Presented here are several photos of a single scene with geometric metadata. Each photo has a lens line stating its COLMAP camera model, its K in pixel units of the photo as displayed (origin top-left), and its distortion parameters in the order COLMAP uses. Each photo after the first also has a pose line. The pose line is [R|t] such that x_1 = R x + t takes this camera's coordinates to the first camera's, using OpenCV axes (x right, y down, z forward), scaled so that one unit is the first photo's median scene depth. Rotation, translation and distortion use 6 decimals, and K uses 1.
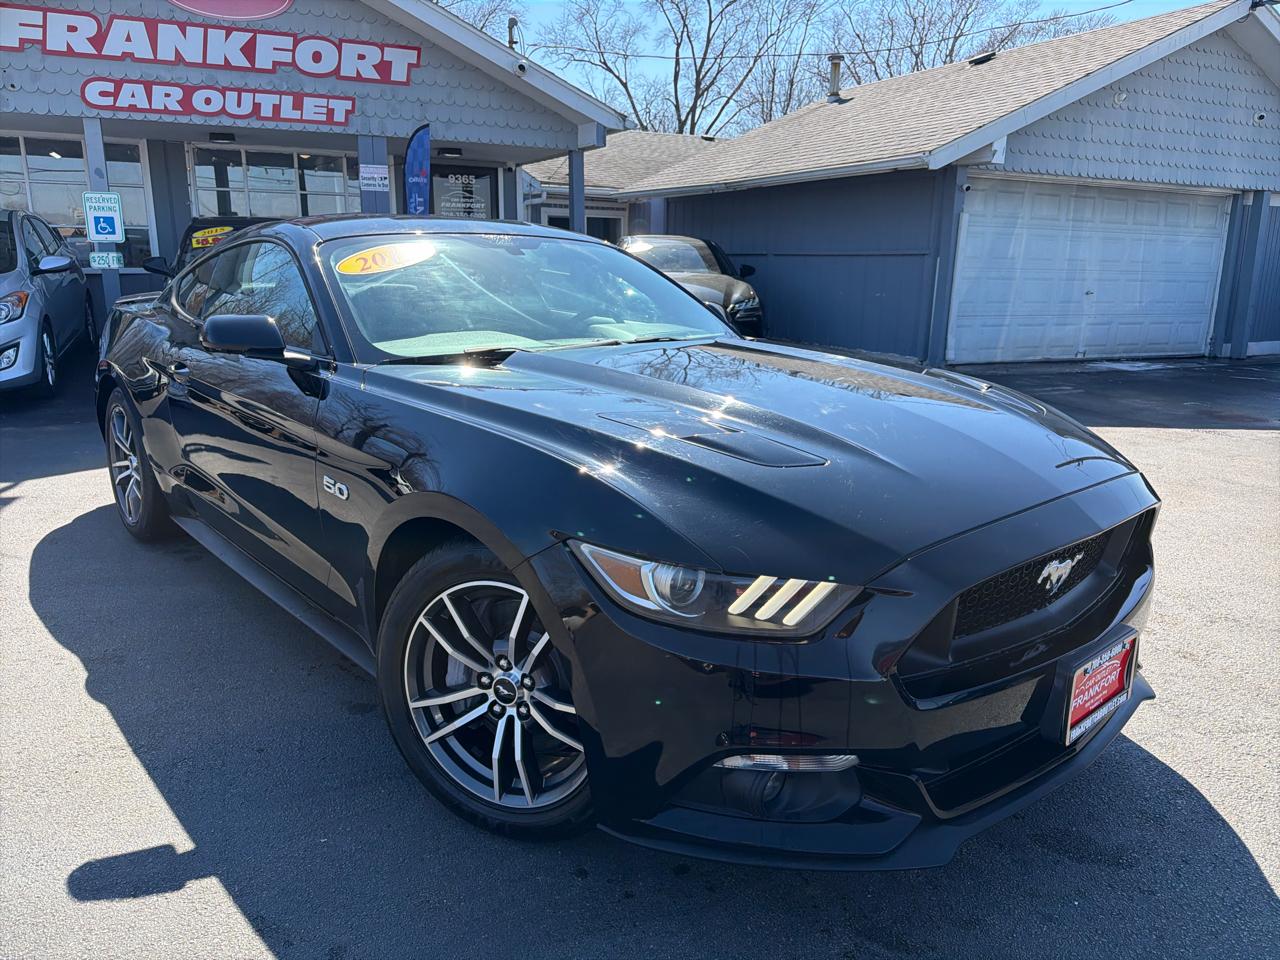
lens RADIAL K [[915.0, 0, 634.3], [0, 915.0, 481.7], [0, 0, 1]] dist [0.002674, -0.008896]
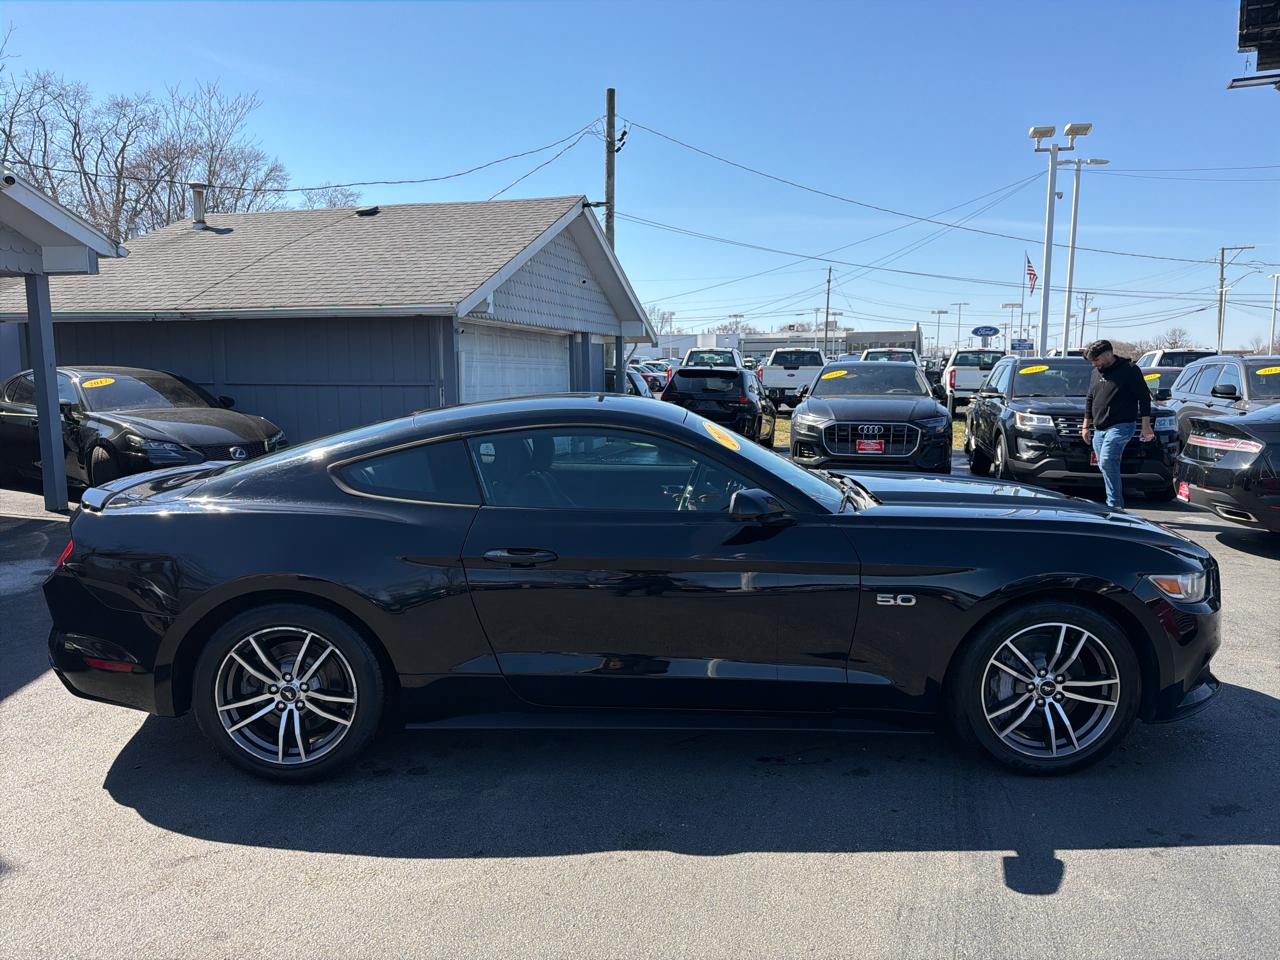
lens RADIAL K [[898.6, 0, 632.3], [0, 898.6, 493.7], [0, 0, 1]] dist [0.068371, -0.093891]
pose [[0.661184, -0.115568, 0.741269, -0.400483], [0.190956, 0.981446, -0.017312, -0.051550], [-0.725515, 0.152996, 0.670984, 0.083682]]
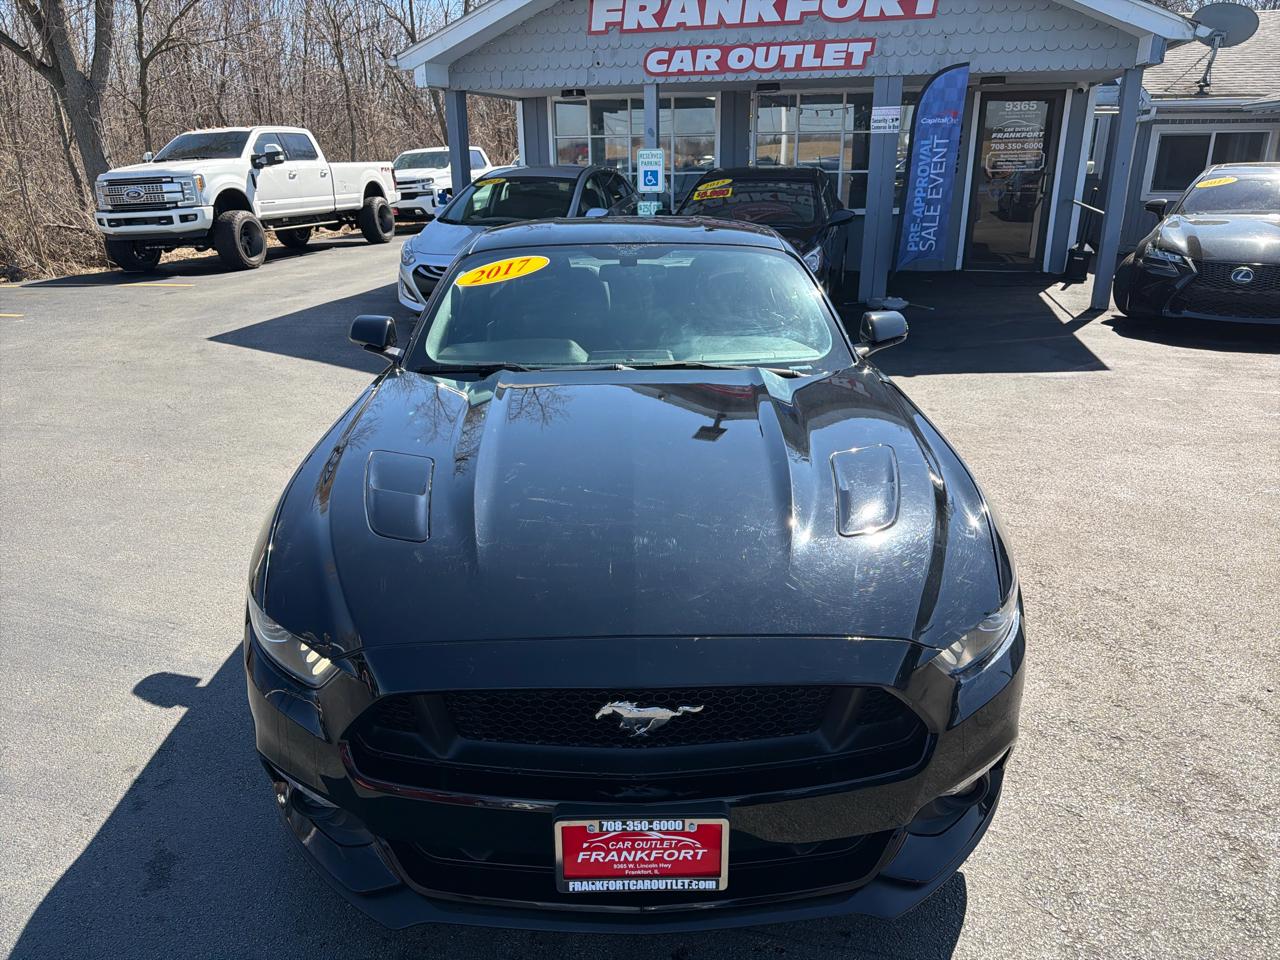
lens RADIAL K [[901.6, 0, 634.6], [0, 901.6, 479.6], [0, 0, 1]] dist [0.001363, -0.002294]
pose [[0.766672, 0.189072, -0.613568, 0.192400], [-0.131811, 0.981651, 0.137795, -0.050687], [0.628363, -0.024769, 0.777526, 0.063291]]
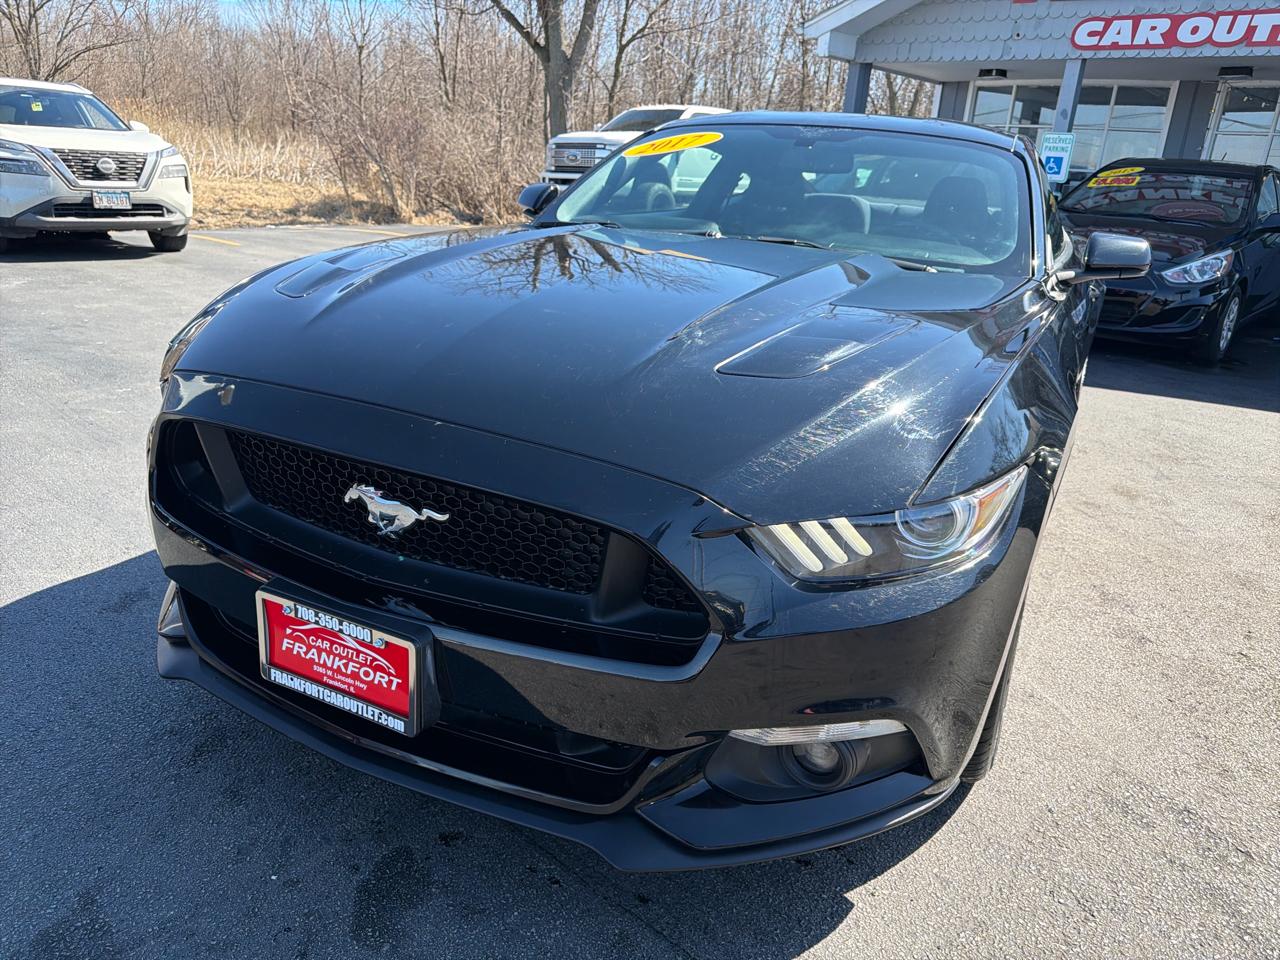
lens RADIAL K [[910.6, 0, 644.7], [0, 910.6, 484.0], [0, 0, 1]] dist [-0.002039, -0.000448]
pose [[0.395198, 0.314873, -0.862944, 0.239077], [-0.281809, 0.935676, 0.212353, -0.028355], [0.874301, 0.159264, 0.458512, 0.169419]]
